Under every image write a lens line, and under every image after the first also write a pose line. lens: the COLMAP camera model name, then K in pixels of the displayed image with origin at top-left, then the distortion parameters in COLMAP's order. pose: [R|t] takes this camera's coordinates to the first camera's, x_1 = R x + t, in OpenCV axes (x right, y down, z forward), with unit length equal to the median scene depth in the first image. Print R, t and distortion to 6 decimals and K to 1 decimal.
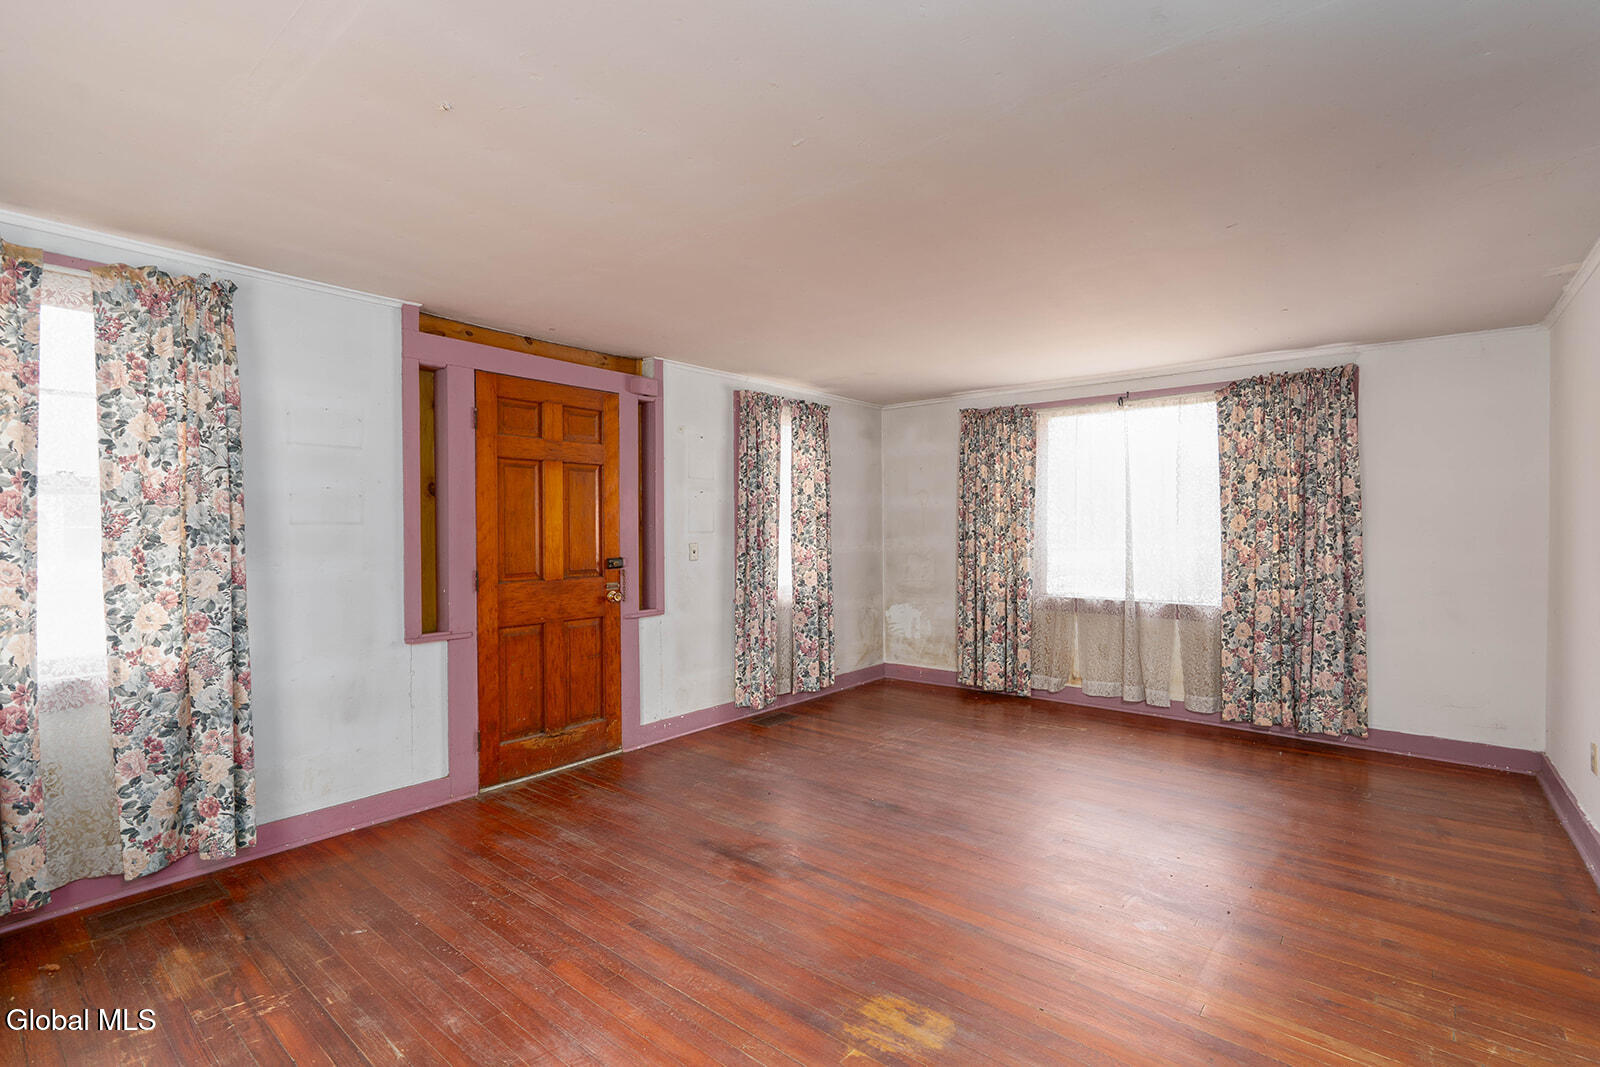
lens RADIAL K [[724.8, 0, 790.5], [0, 724.8, 531.8], [0, 0, 1]] dist [-0.002892, 0.000209]
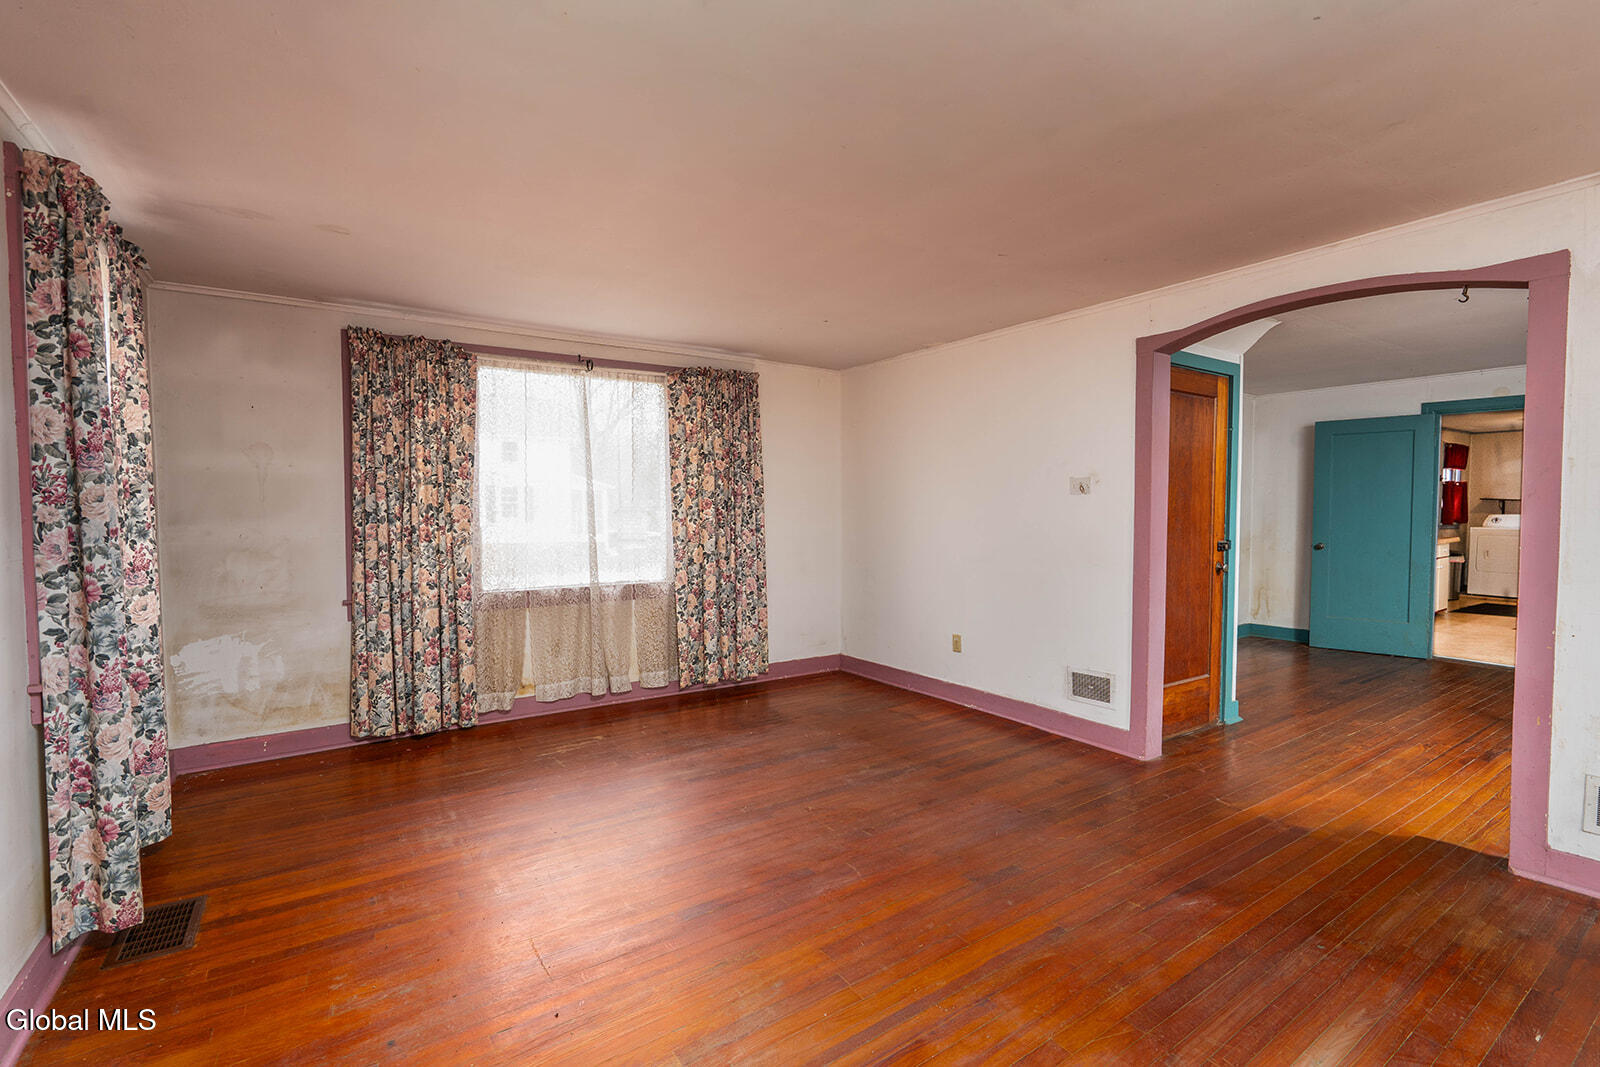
lens RADIAL K [[724.8, 0, 797.3], [0, 724.8, 534.7], [0, 0, 1]] dist [-0.002892, 0.000209]
pose [[0.282807, -0.033700, 0.958585, -0.332199], [0.007283, 0.999429, 0.032987, 0.002090], [-0.959149, -0.002347, 0.282891, 0.492209]]
